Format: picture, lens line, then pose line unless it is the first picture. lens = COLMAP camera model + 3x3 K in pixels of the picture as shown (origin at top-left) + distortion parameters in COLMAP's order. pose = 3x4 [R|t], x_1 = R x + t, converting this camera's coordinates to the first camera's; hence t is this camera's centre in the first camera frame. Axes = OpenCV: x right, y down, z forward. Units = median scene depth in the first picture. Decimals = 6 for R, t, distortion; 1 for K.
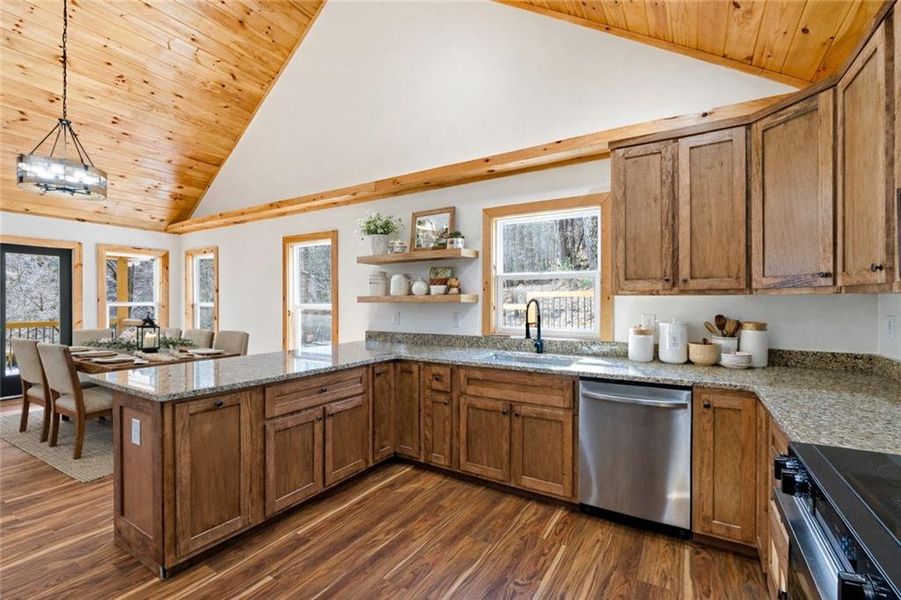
lens RADIAL K [[400.9, 0, 450.5], [0, 400.9, 300.0], [0, 0, 1]] dist [0.000290, 0.000044]
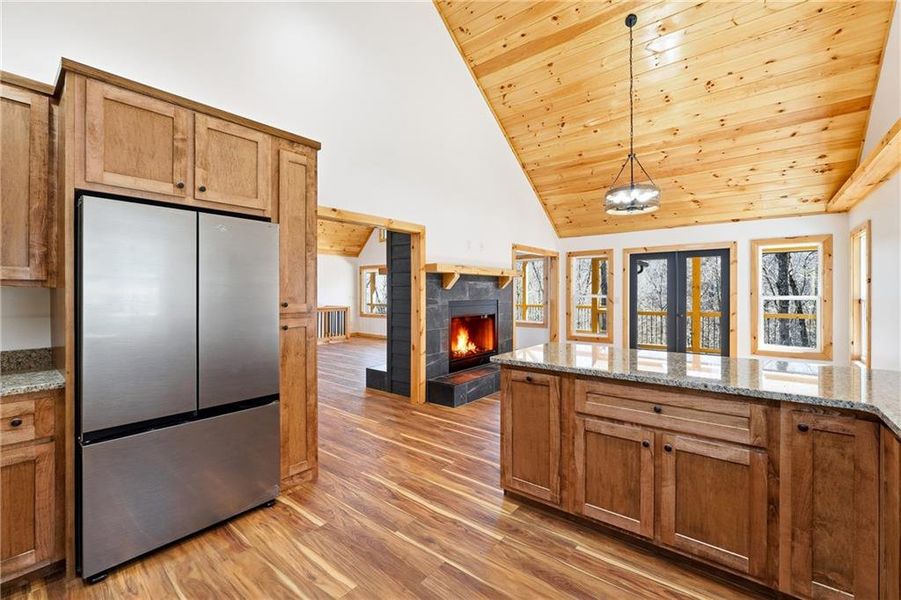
lens RADIAL K [[382.1, 0, 450.5], [0, 382.1, 300.0], [0, 0, 1]] dist [-0.000696, -0.000039]
pose [[-0.128779, 0.012073, -0.991600, 0.230983], [0.000549, 0.999927, 0.012103, 0.005675], [0.991673, 0.001014, -0.128776, 0.374905]]
